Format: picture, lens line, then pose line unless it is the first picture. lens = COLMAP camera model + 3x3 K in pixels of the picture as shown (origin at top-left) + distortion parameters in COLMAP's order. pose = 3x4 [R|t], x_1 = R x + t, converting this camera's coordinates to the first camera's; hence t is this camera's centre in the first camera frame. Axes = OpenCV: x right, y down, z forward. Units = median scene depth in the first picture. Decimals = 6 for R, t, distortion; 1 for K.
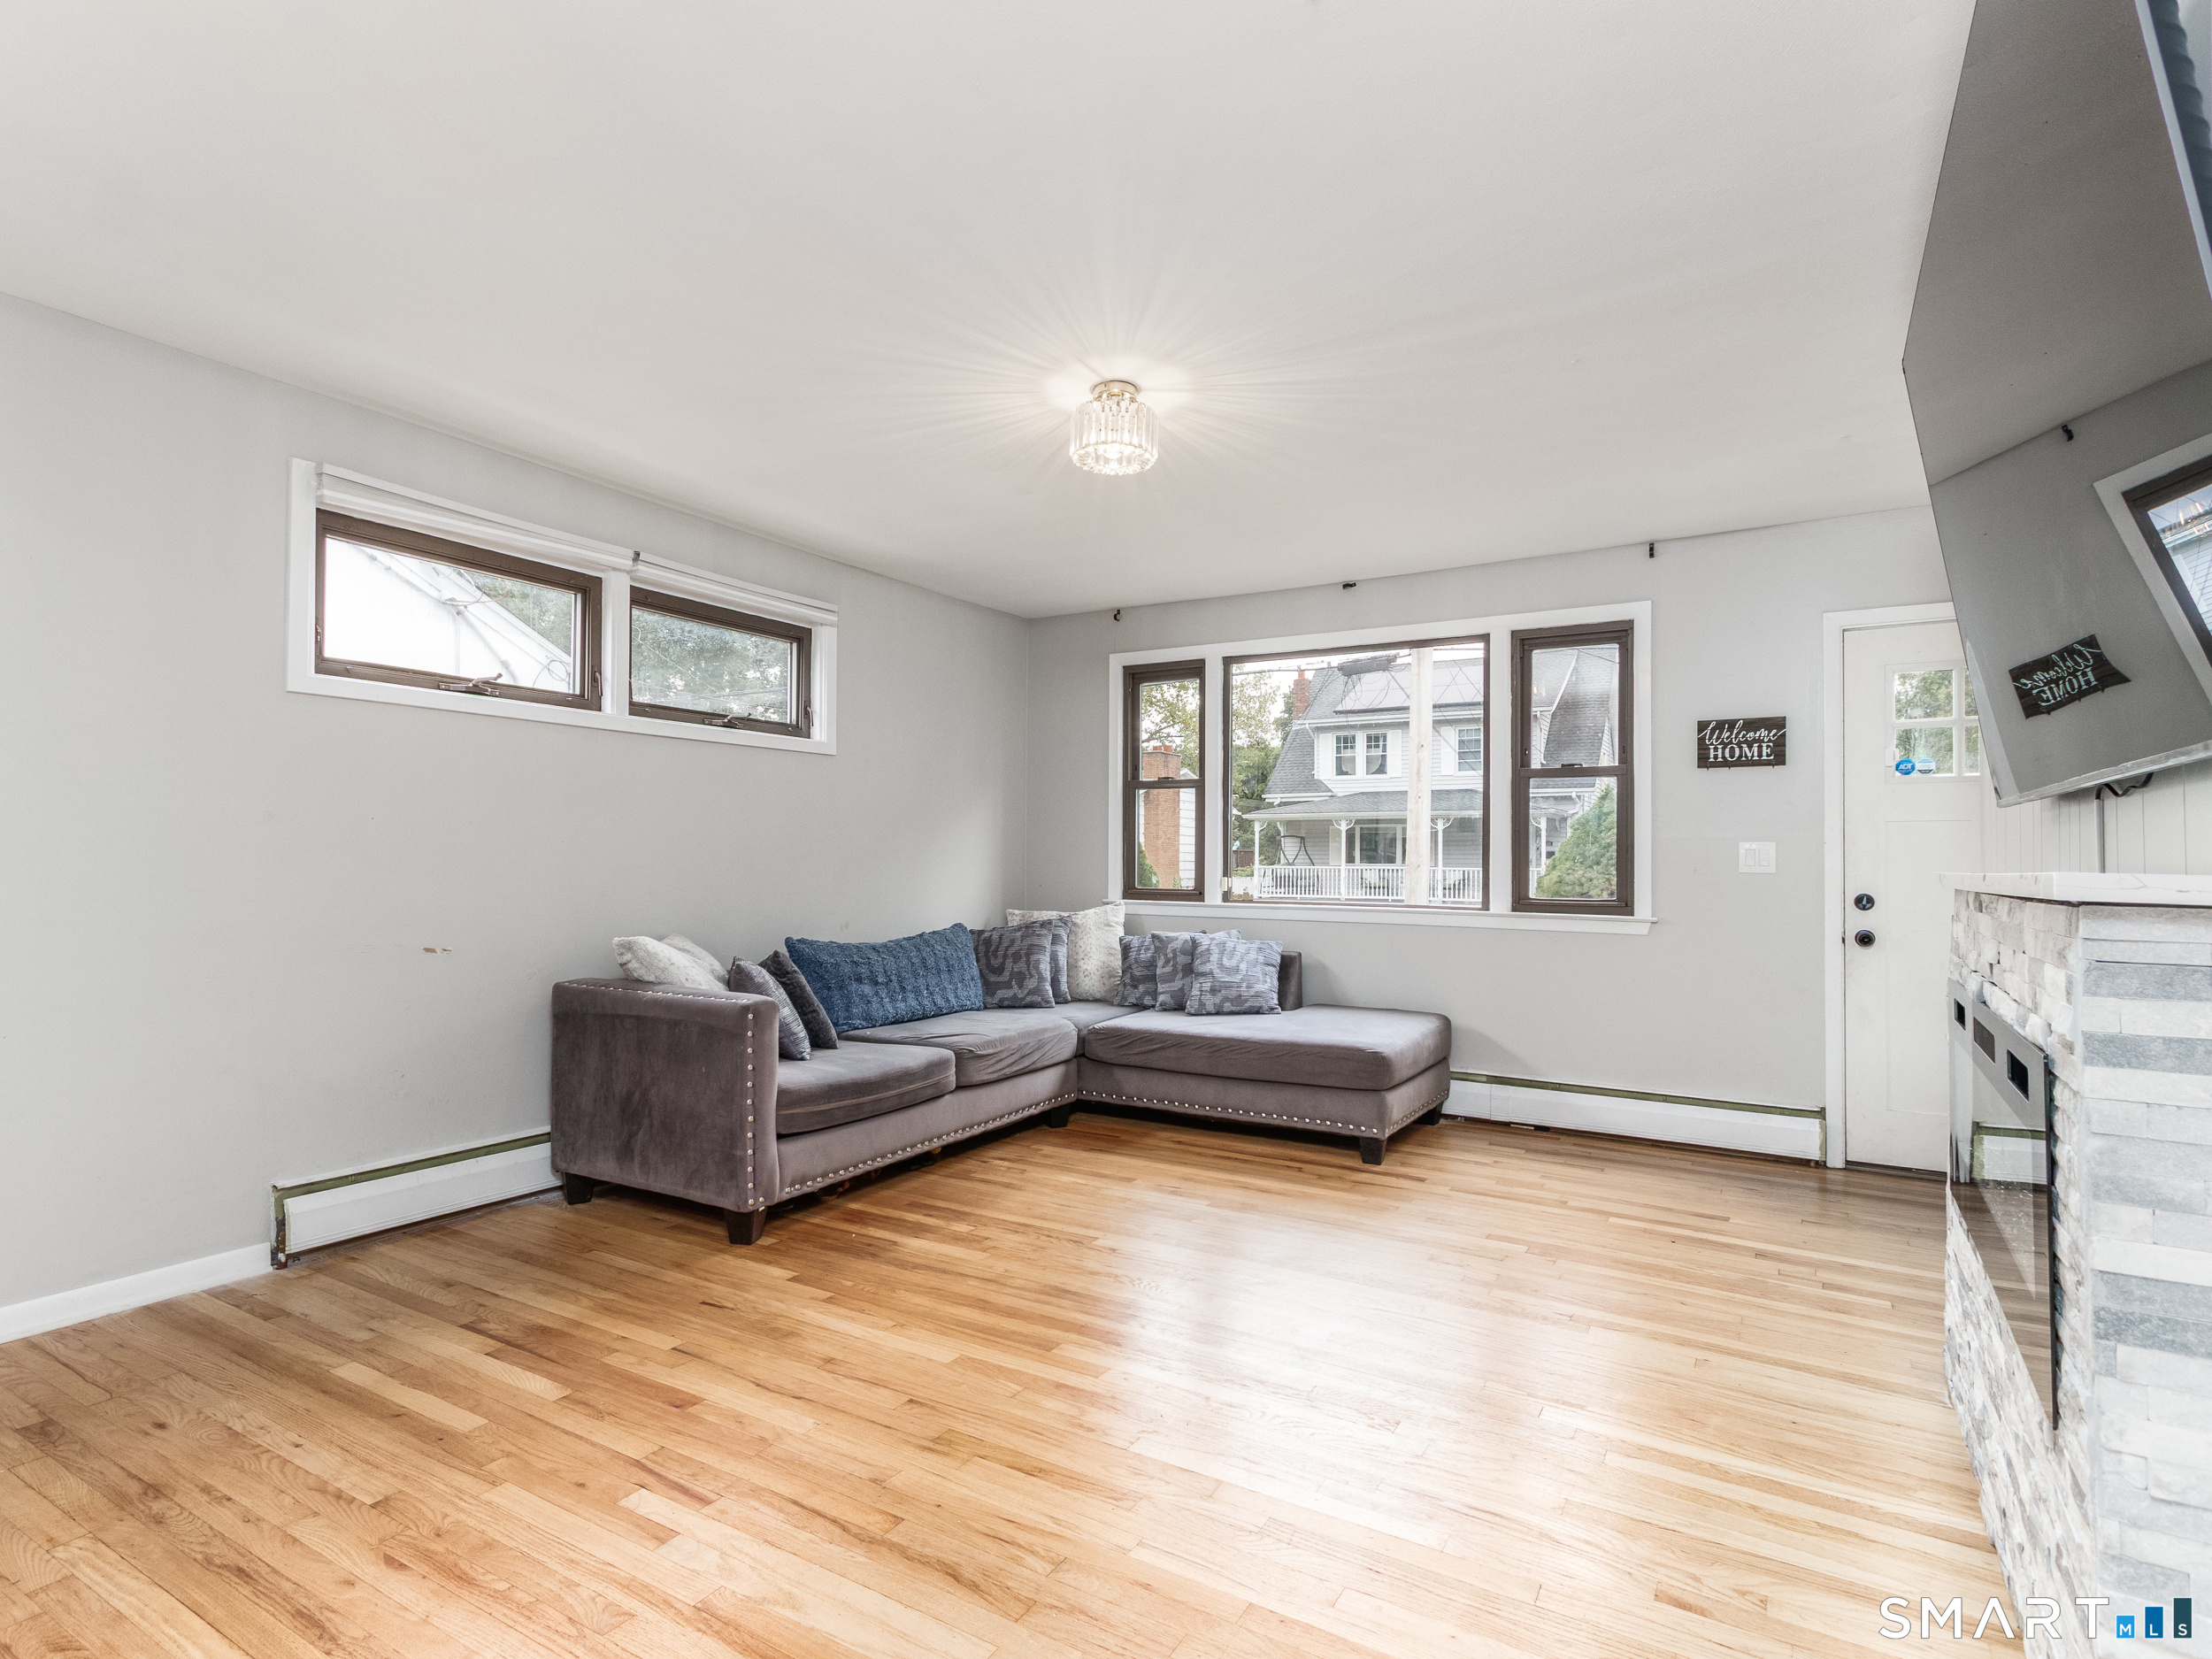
lens RADIAL K [[1176.3, 0, 1064.6], [0, 1176.3, 847.5], [0, 0, 1]] dist [0.005362, -0.002170]
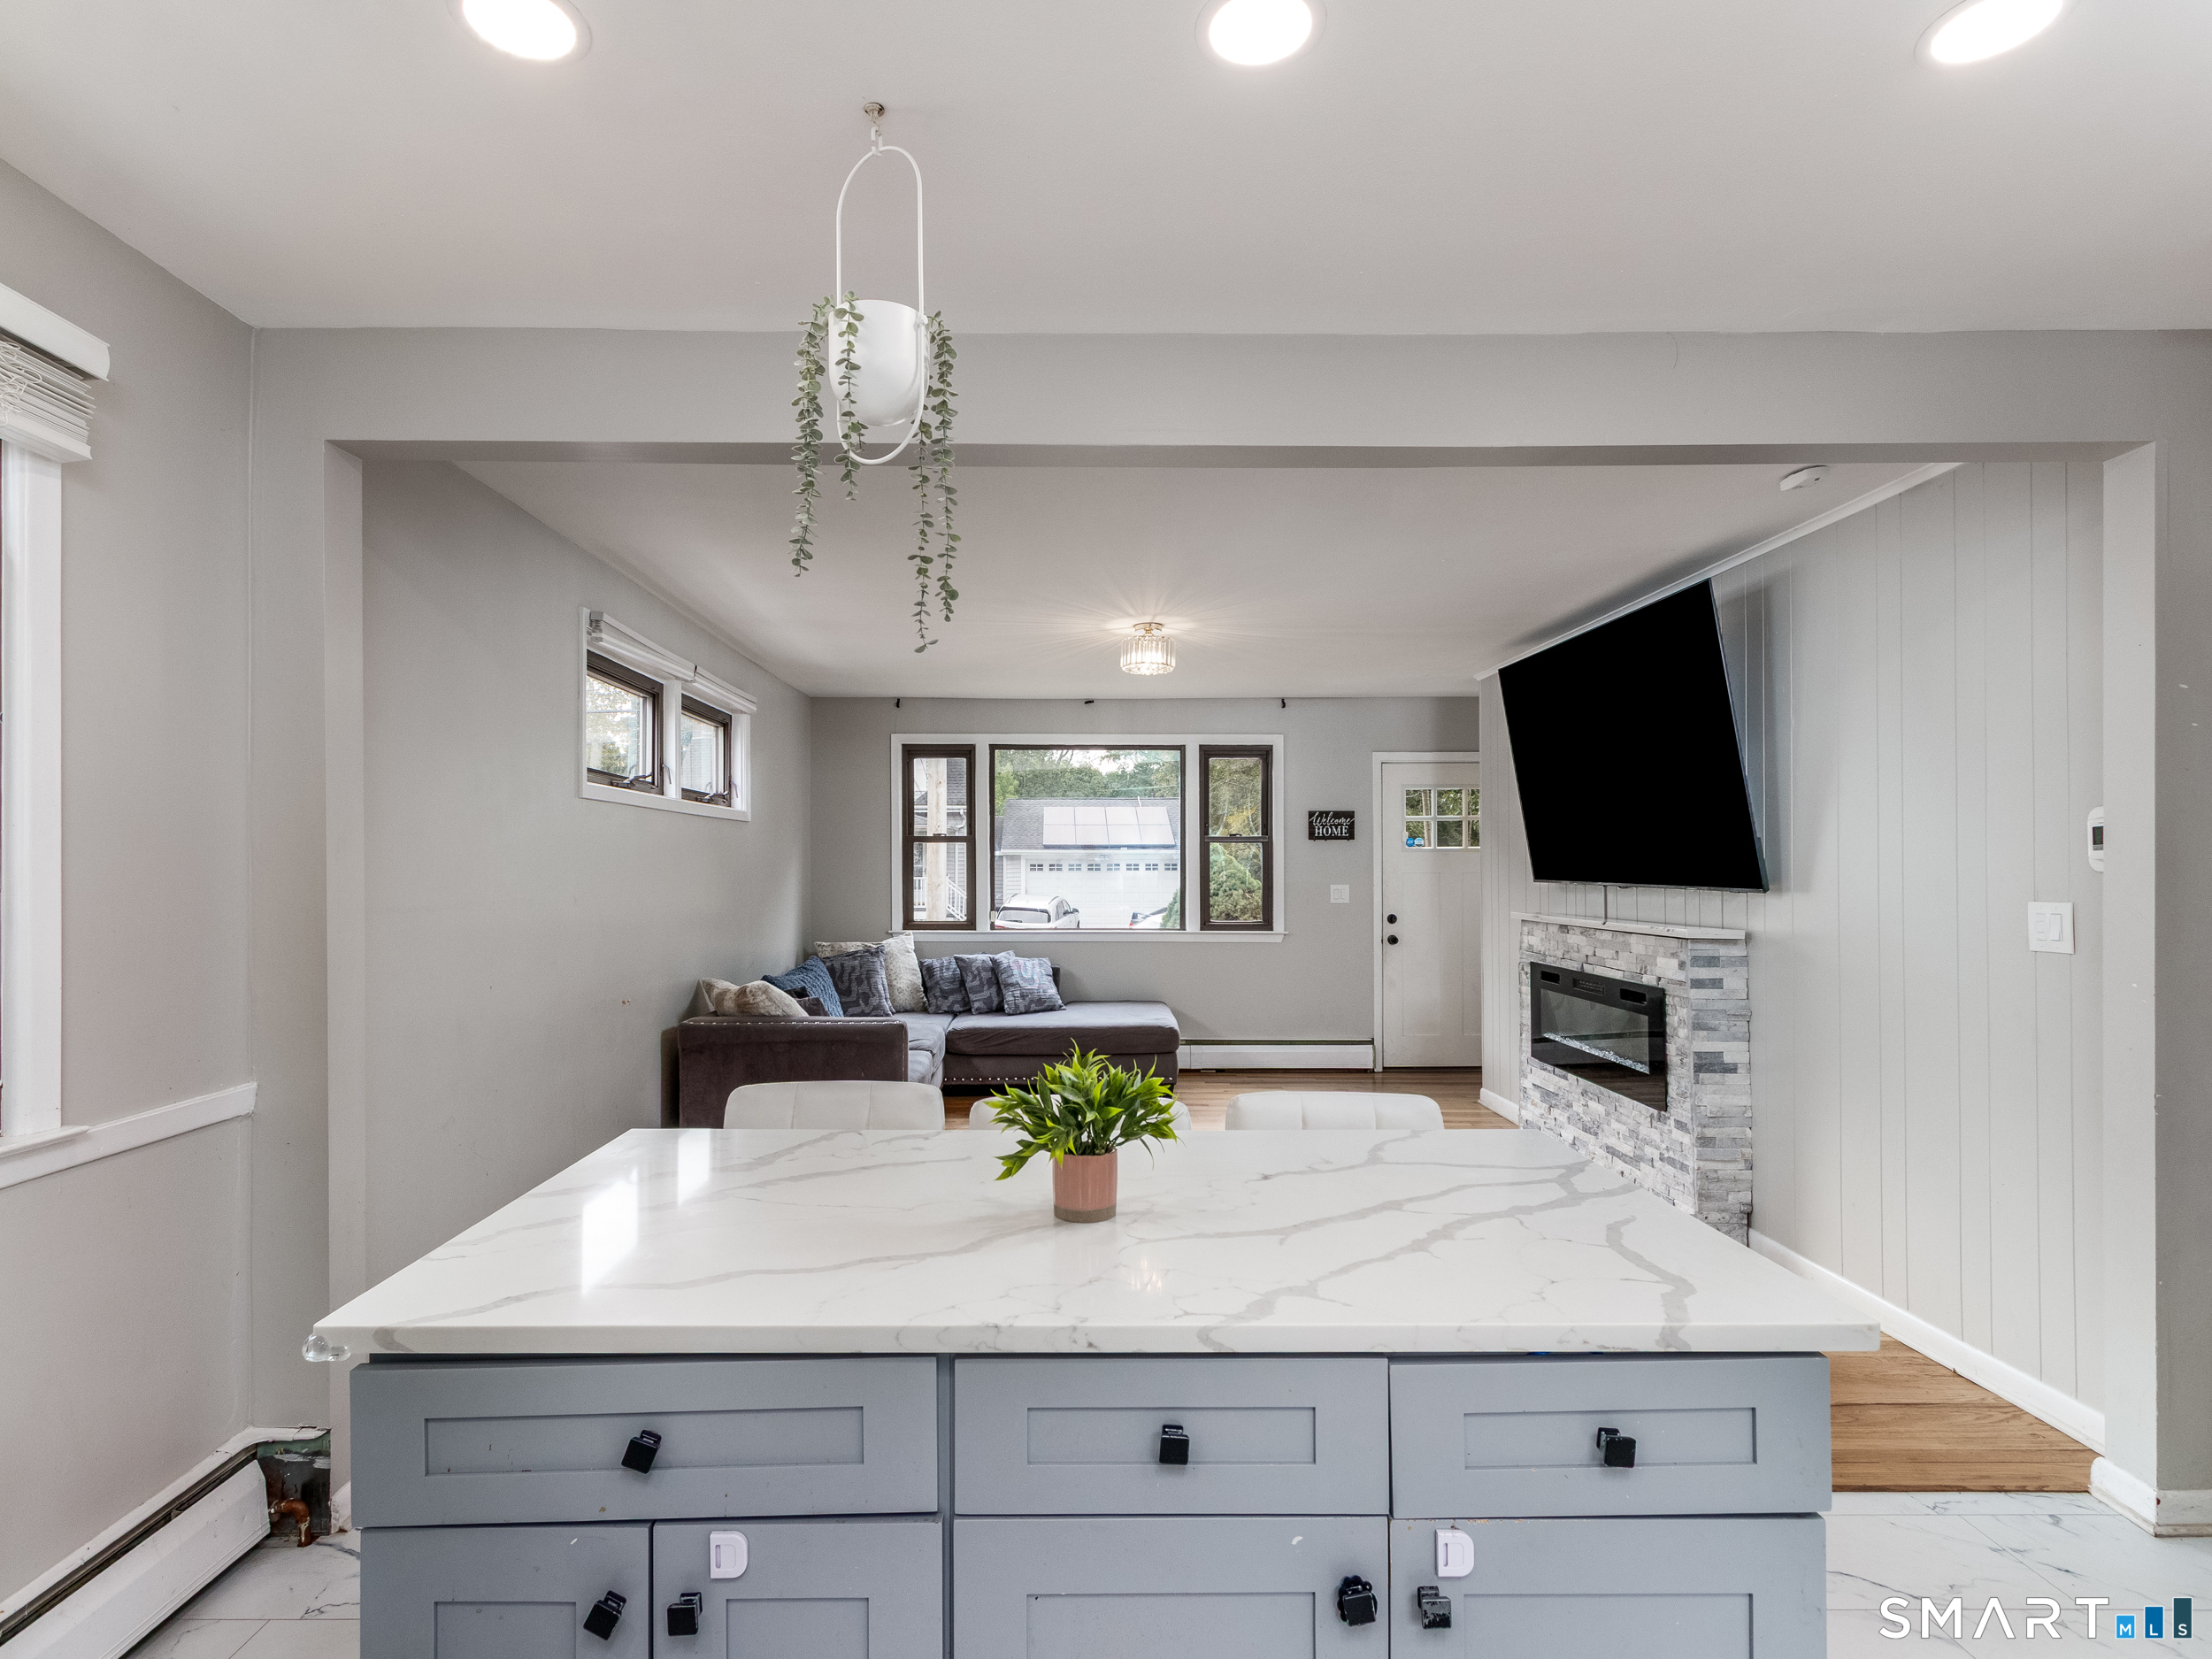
lens RADIAL K [[1176.3, 0, 1097.7], [0, 1176.3, 851.3], [0, 0, 1]] dist [0.005362, -0.002170]
pose [[0.841132, -0.001691, 0.540827, -0.547503], [0.001862, 0.999998, 0.000232, -0.047749], [-0.540826, 0.000811, 0.841134, -0.203124]]
